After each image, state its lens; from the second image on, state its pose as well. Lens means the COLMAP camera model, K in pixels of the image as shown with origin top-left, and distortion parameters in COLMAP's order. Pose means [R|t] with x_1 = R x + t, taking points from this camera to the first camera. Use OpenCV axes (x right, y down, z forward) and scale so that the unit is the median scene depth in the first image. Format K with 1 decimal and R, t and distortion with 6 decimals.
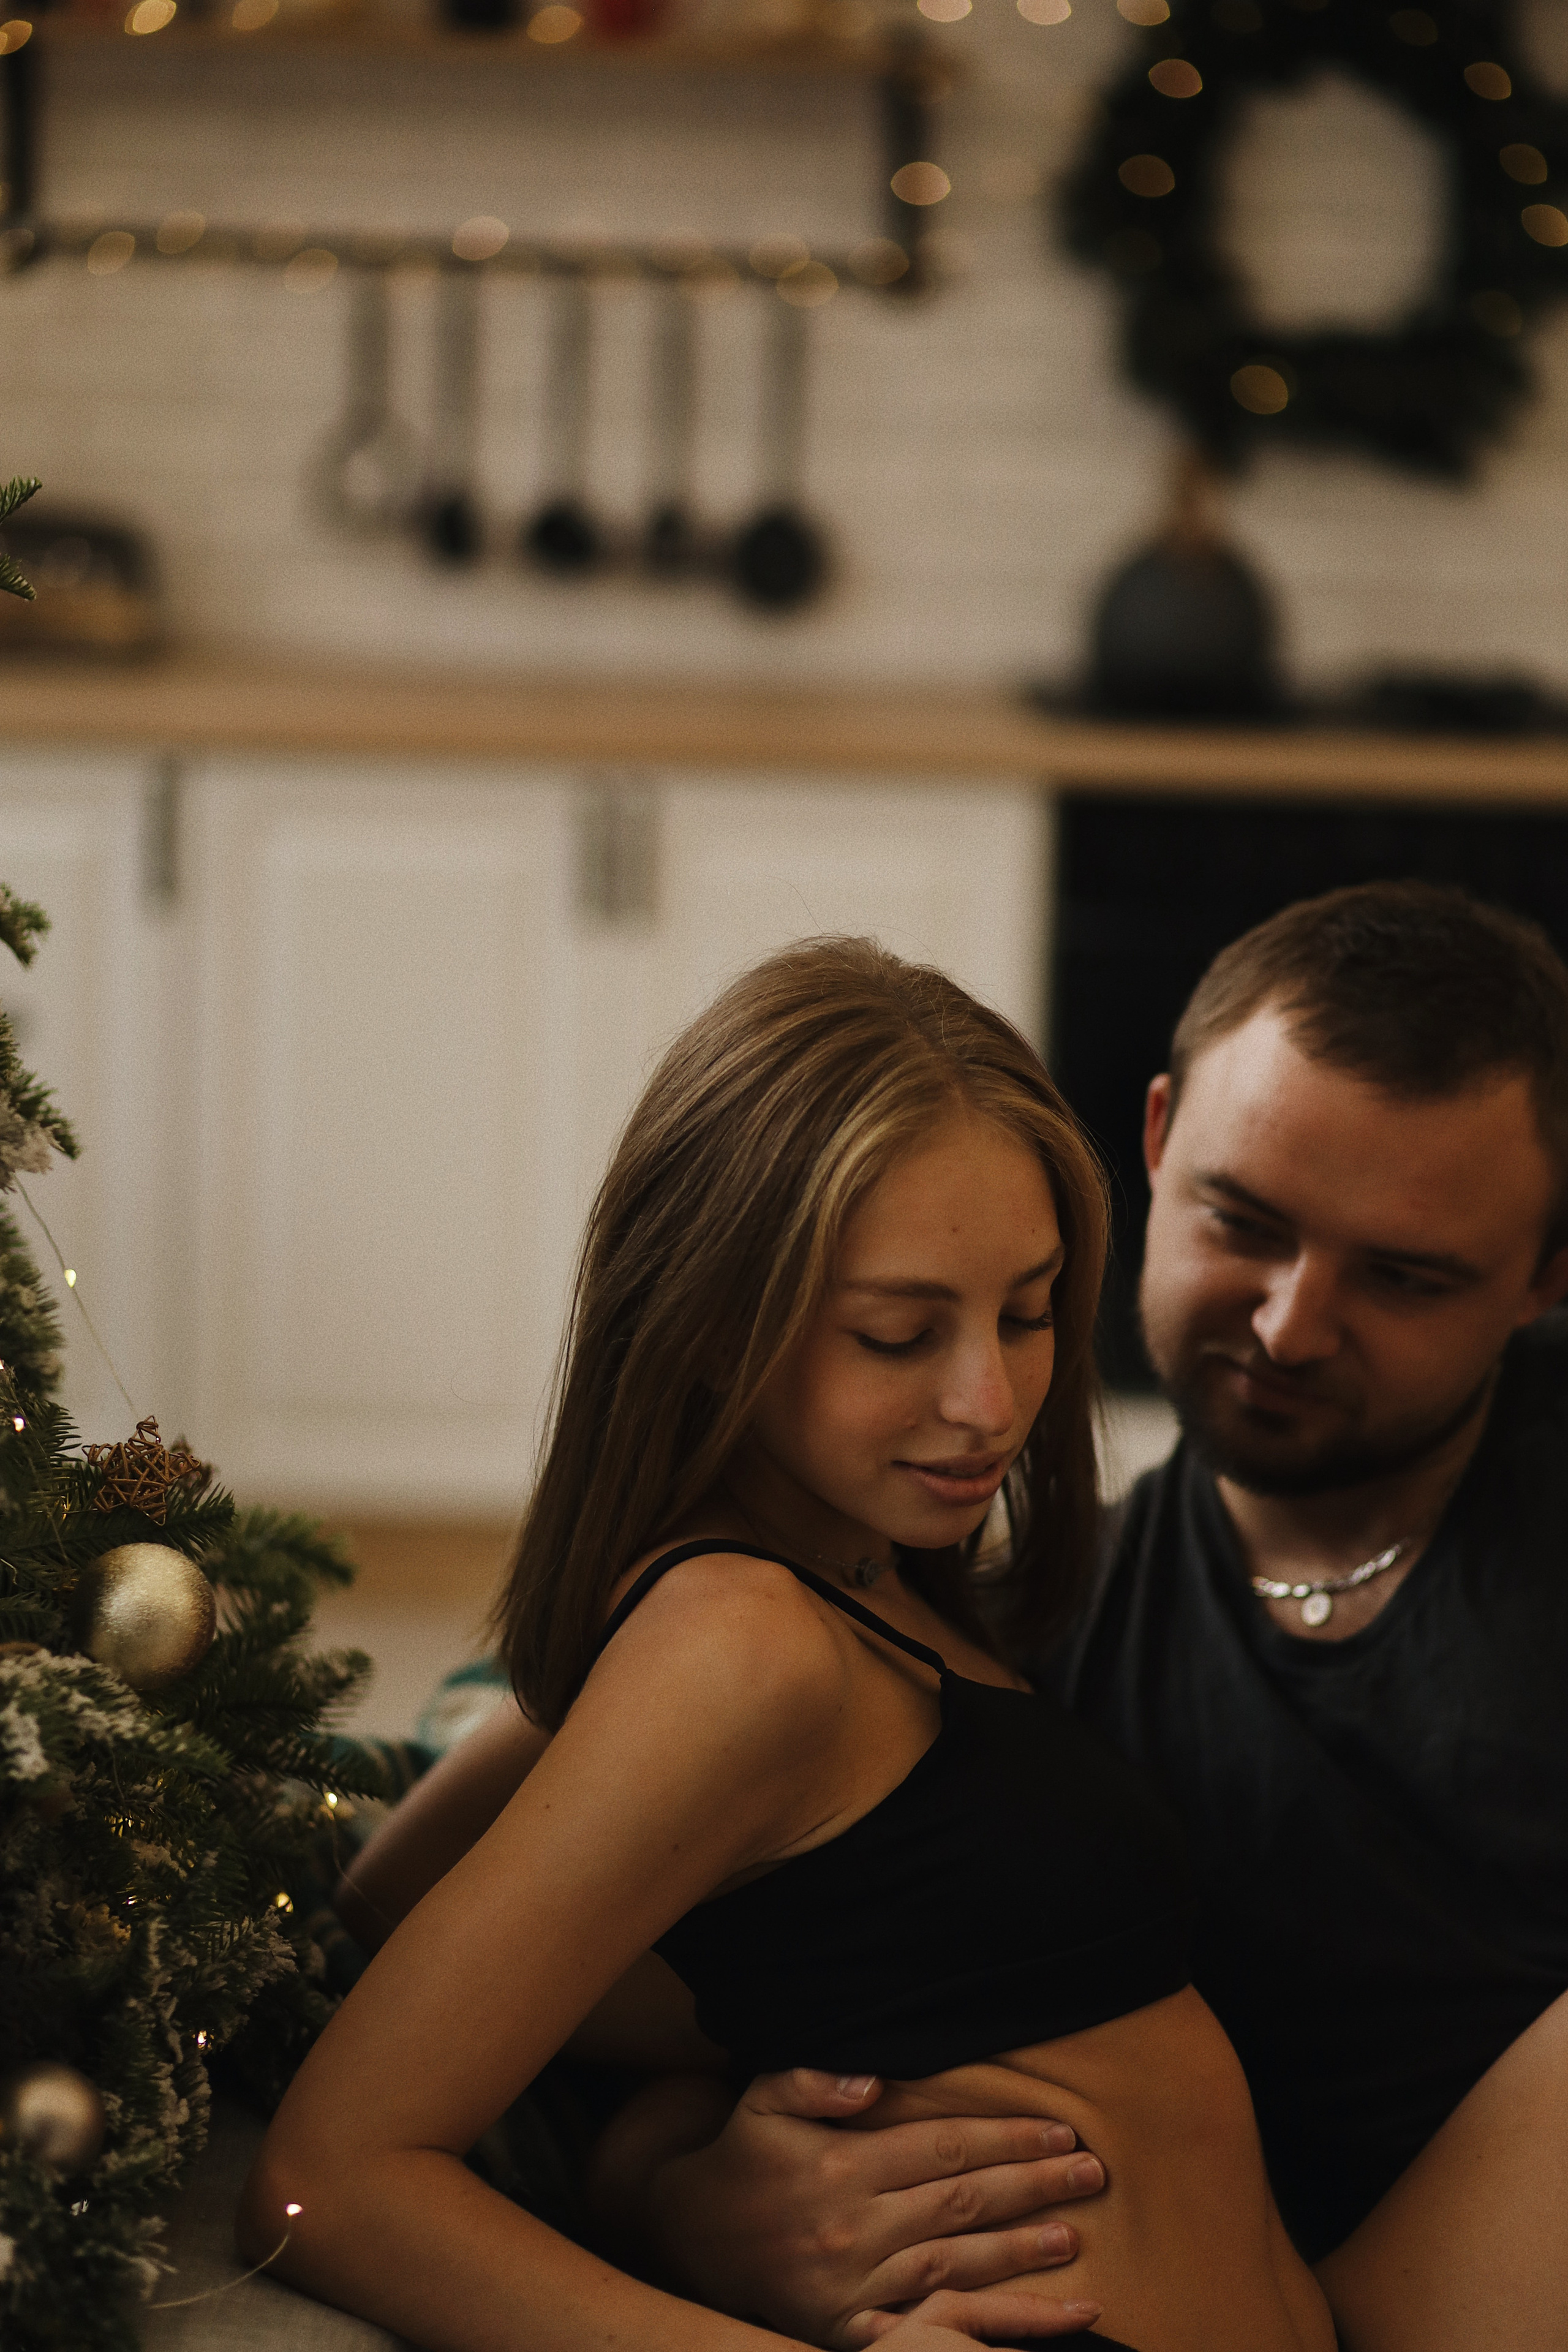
lens RADIAL K [[6000.2, 0, 784.6], [0, 6000.2, 1193.1], [0, 0, 1]] dist [0.101615, 0.000000]
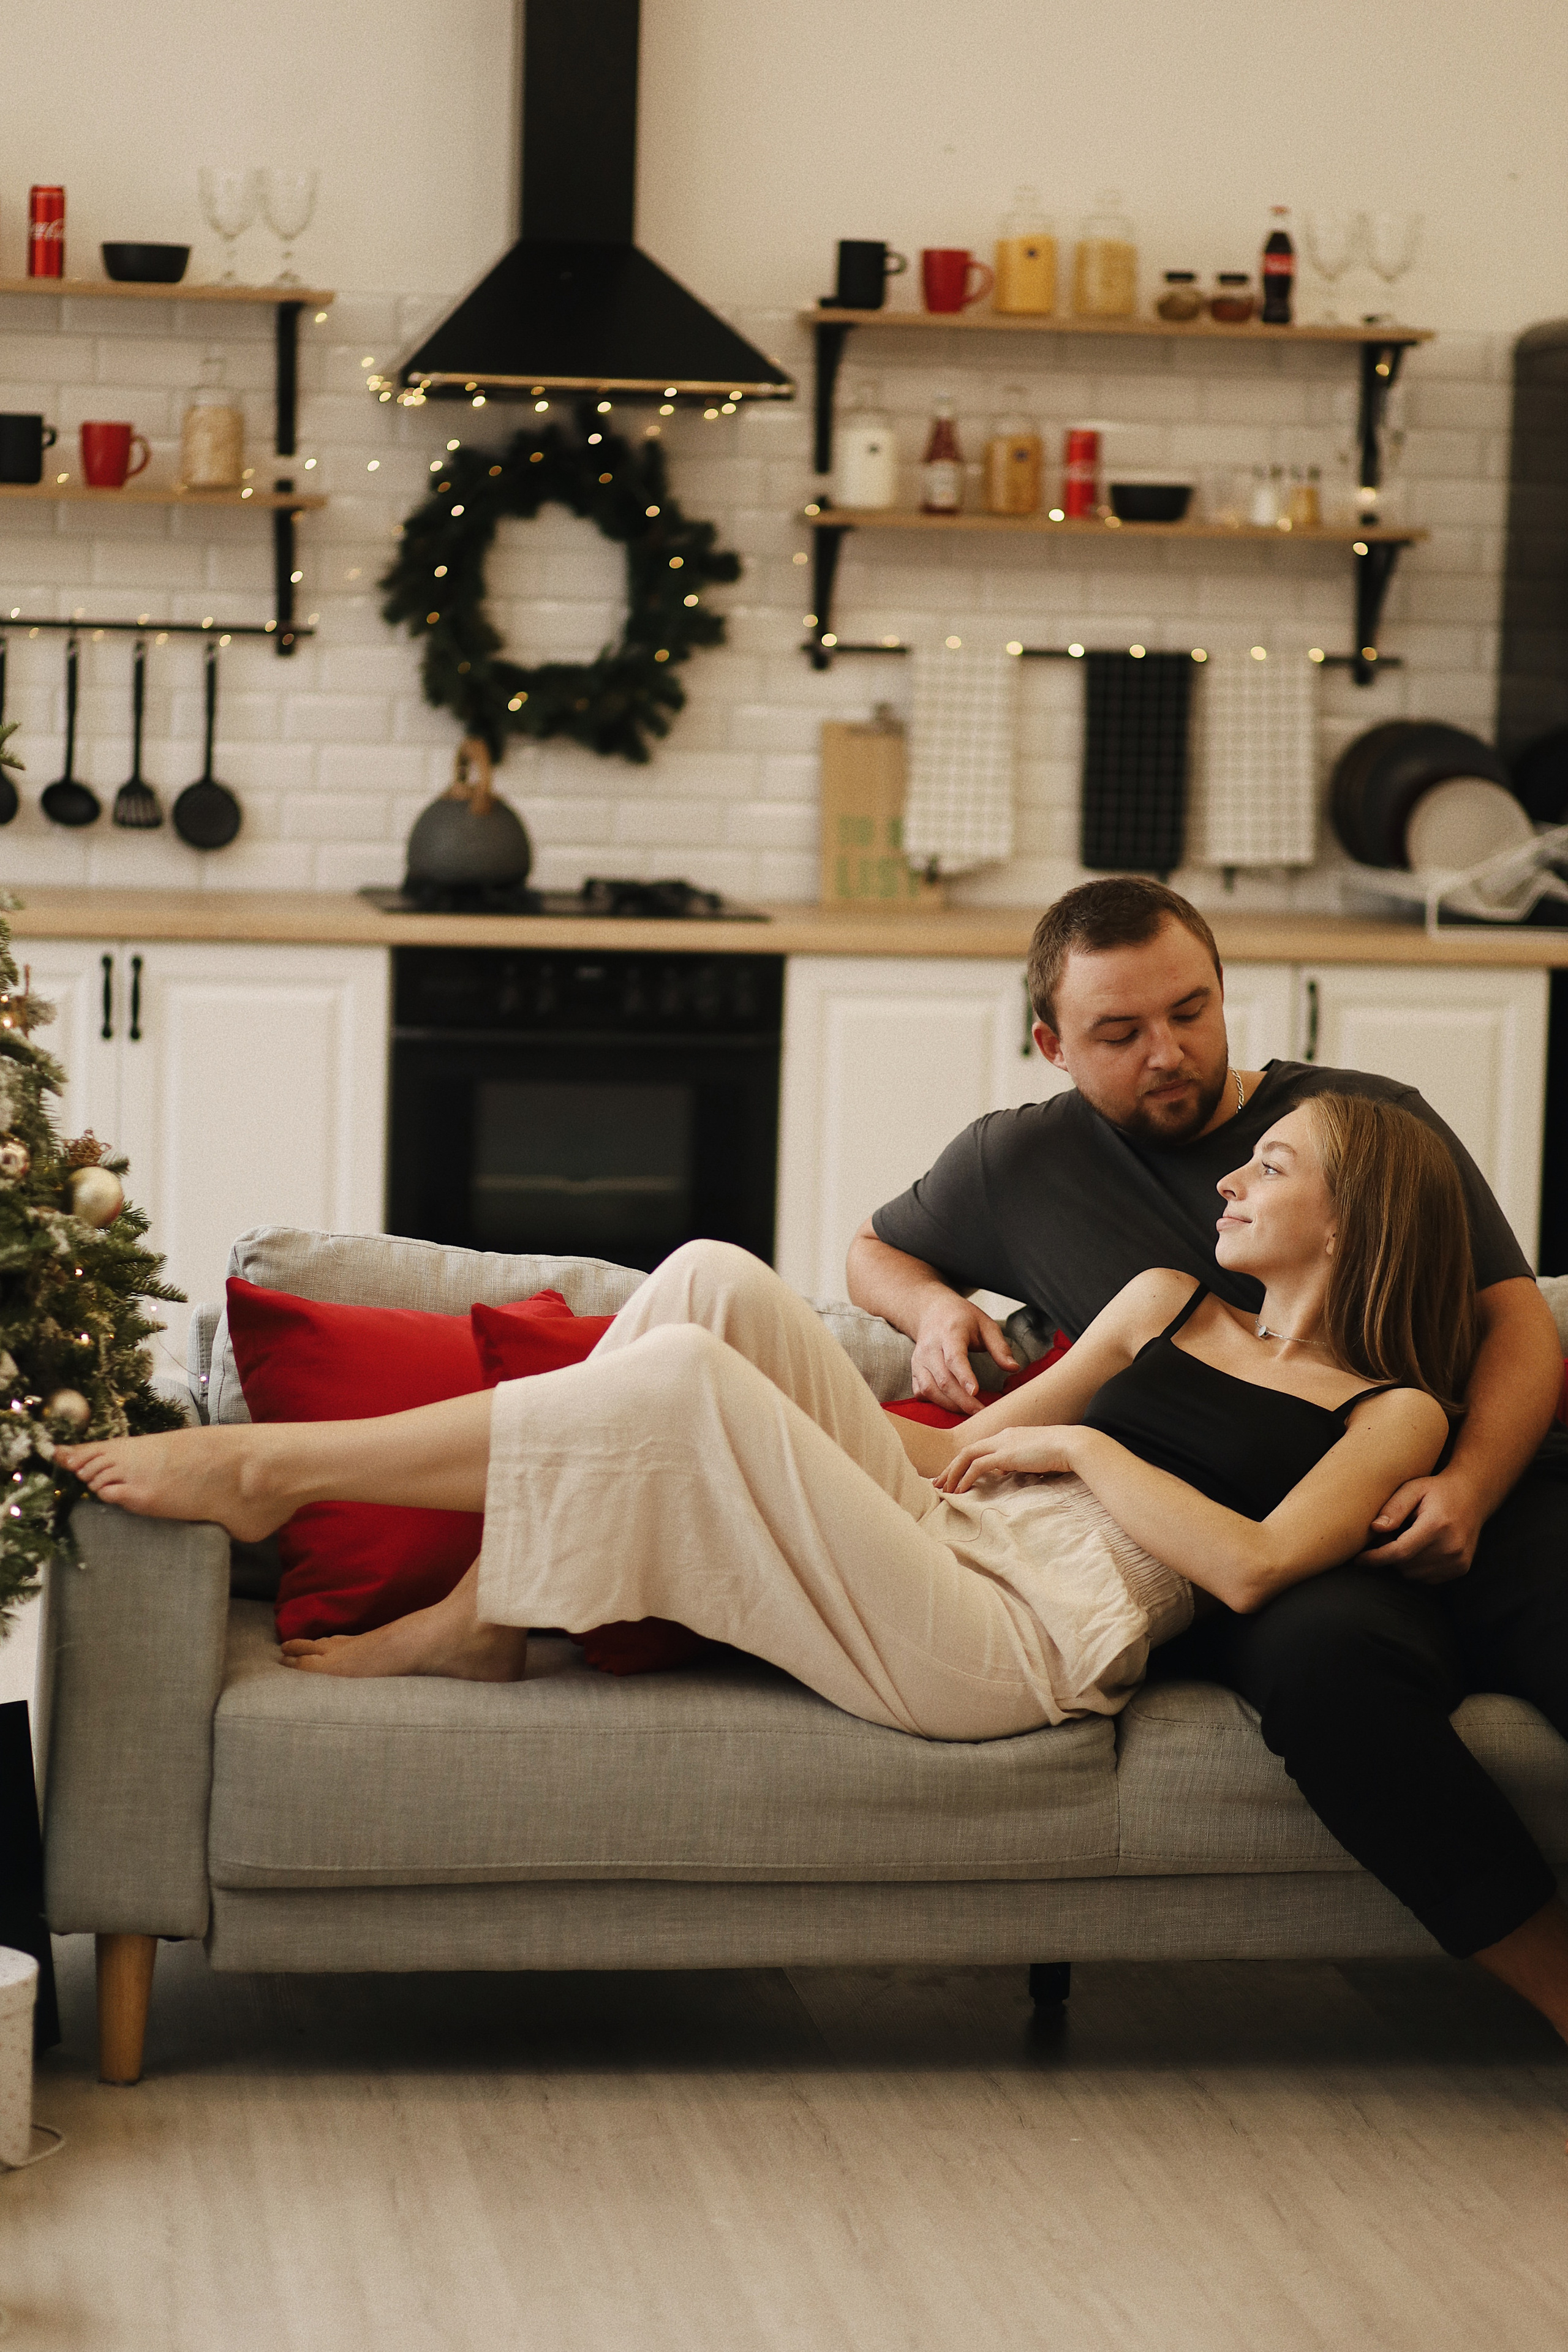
lens RADIAL K [[6000.2, 0, 775.1], [0, 6000.2, 1178.7], [0, 0, 1]] dist [0.101615, 0.000000]
pose [[0.990732, -0.019463, 0.134432, -0.066829], [0.028062, 0.997659, -0.062370, 0.090031], [-0.132904, 0.065564, 0.988958, -0.553210]]
